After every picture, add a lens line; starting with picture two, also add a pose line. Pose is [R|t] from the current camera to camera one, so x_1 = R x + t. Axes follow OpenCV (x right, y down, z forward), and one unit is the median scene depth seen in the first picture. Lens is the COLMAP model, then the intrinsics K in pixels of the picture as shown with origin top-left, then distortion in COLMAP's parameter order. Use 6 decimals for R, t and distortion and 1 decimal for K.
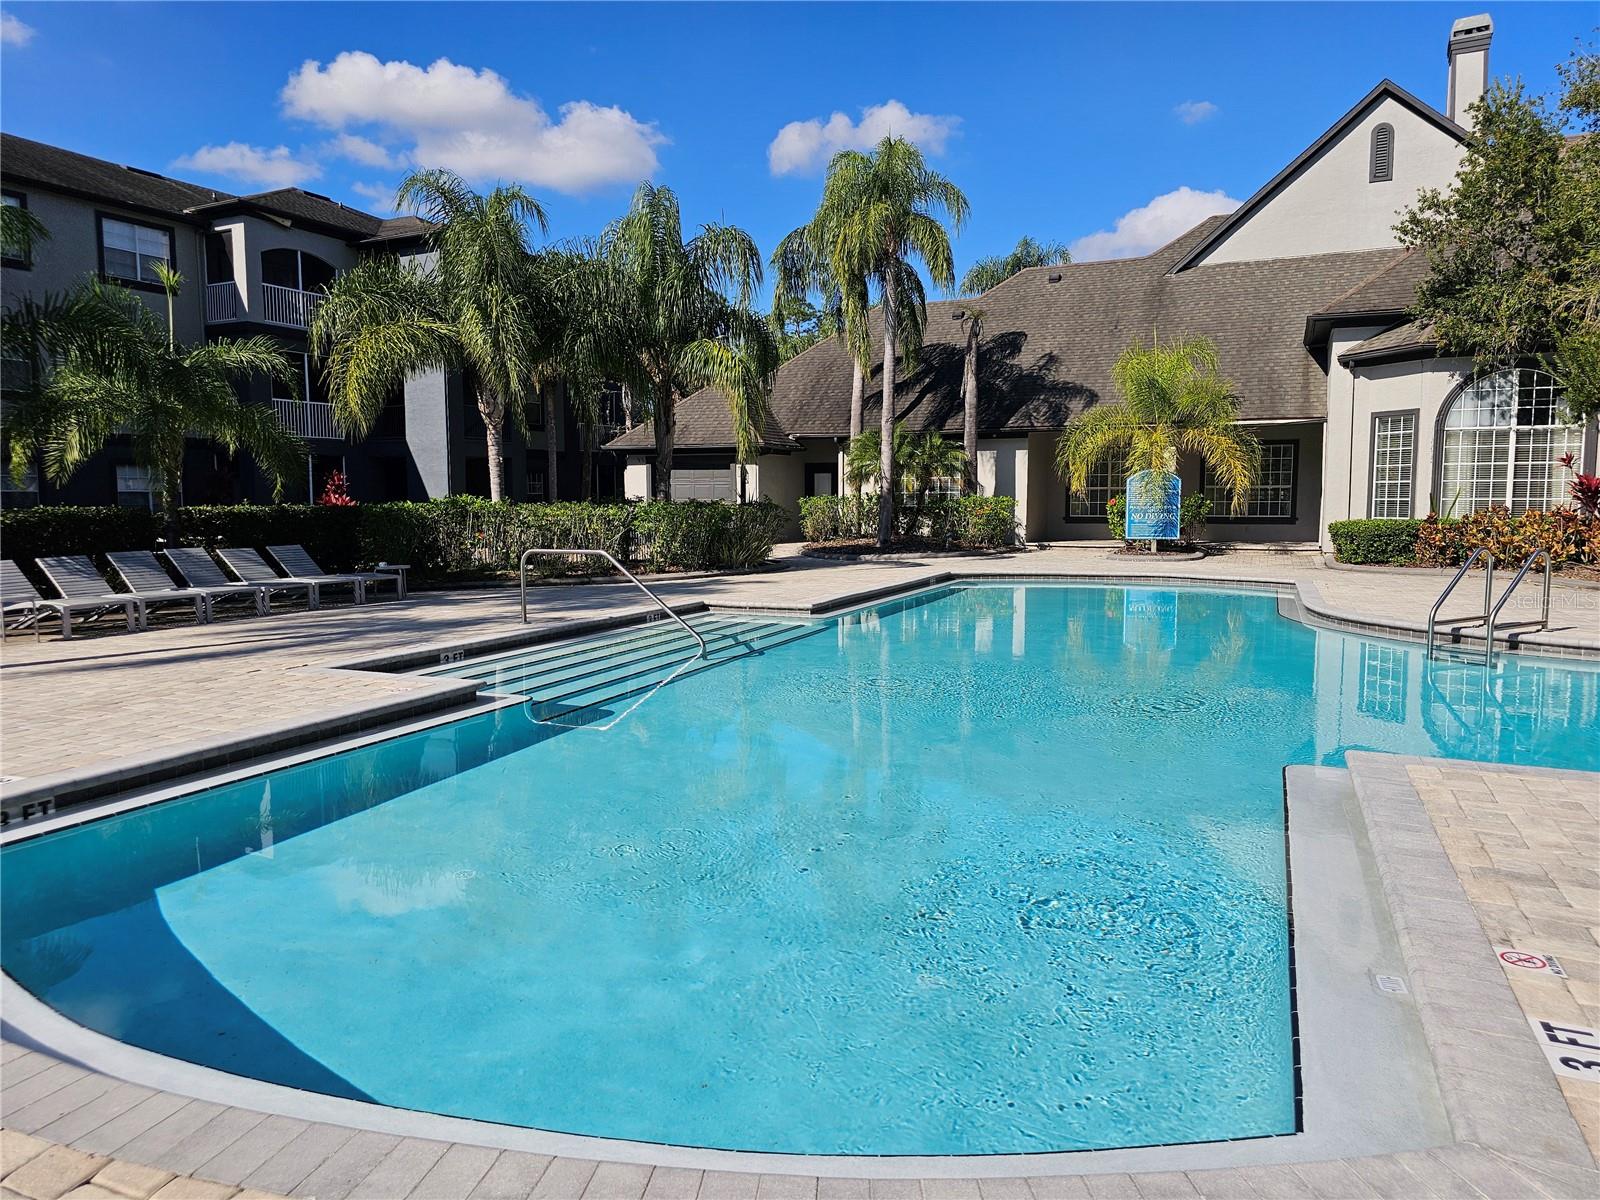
lens RADIAL K [[1070.1, 0, 802.5], [0, 1070.1, 594.8], [0, 0, 1]] dist [0.043386, -0.045123]
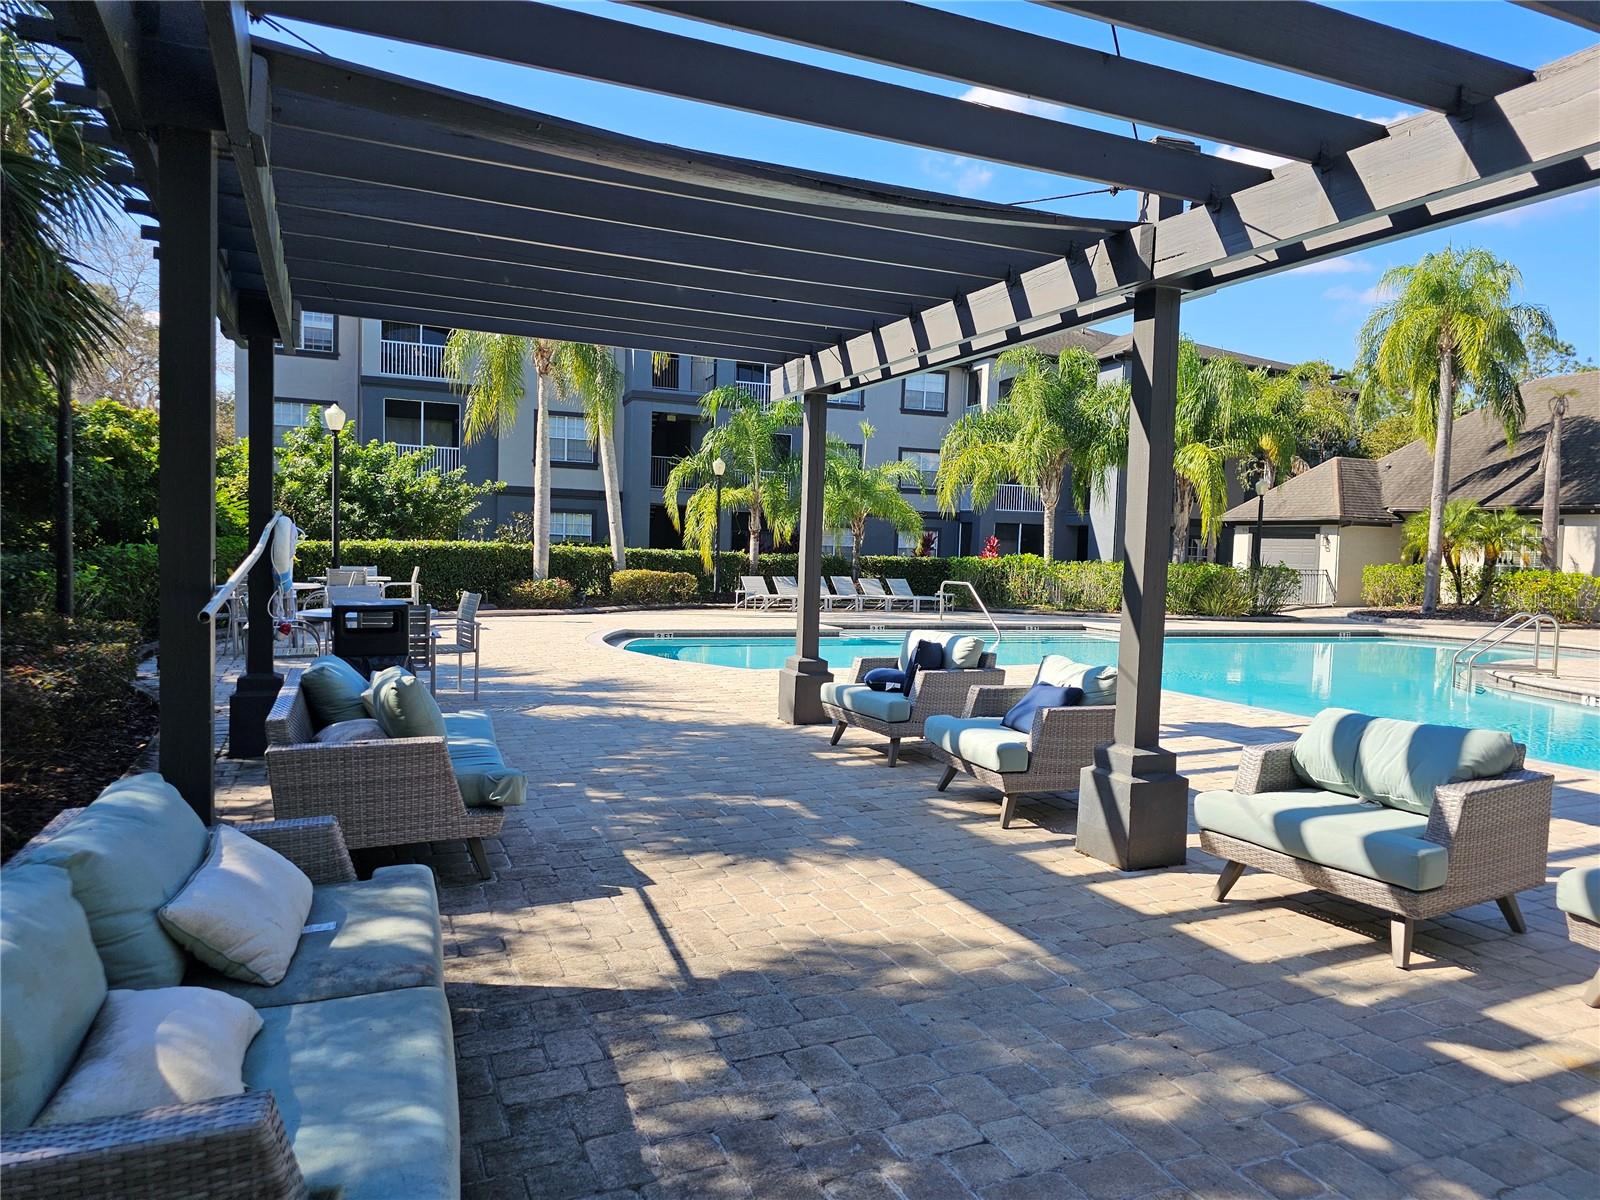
lens RADIAL K [[1070.1, 0, 808.7], [0, 1070.1, 603.0], [0, 0, 1]] dist [0.043386, -0.045123]
pose [[0.728472, 0.059275, -0.682506, 0.427851], [-0.093870, 0.995490, -0.013735, 0.021352], [0.678614, 0.074073, 0.730751, -0.257917]]
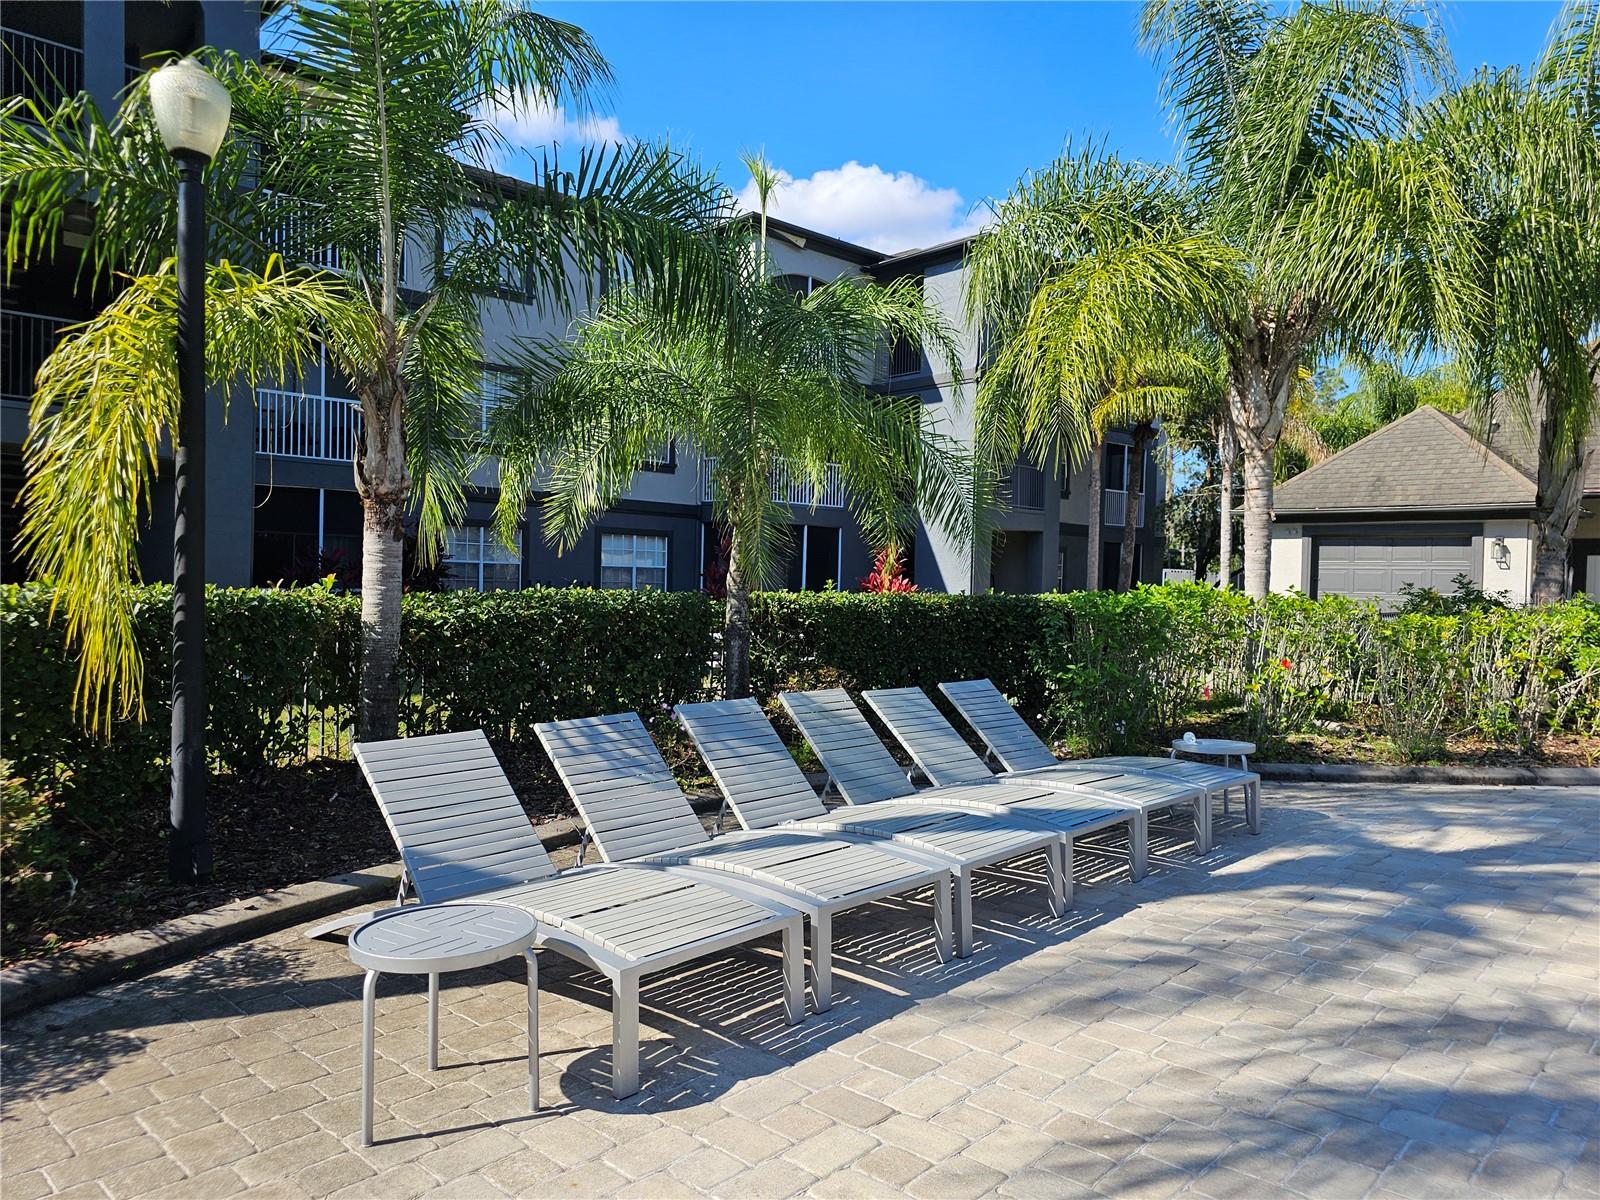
lens RADIAL K [[1070.1, 0, 813.8], [0, 1070.1, 594.8], [0, 0, 1]] dist [0.043386, -0.045123]
pose [[0.943778, 0.026364, -0.329526, -0.285684], [-0.052651, 0.996078, -0.071104, -0.033440], [0.326360, 0.084457, 0.941465, 0.388651]]
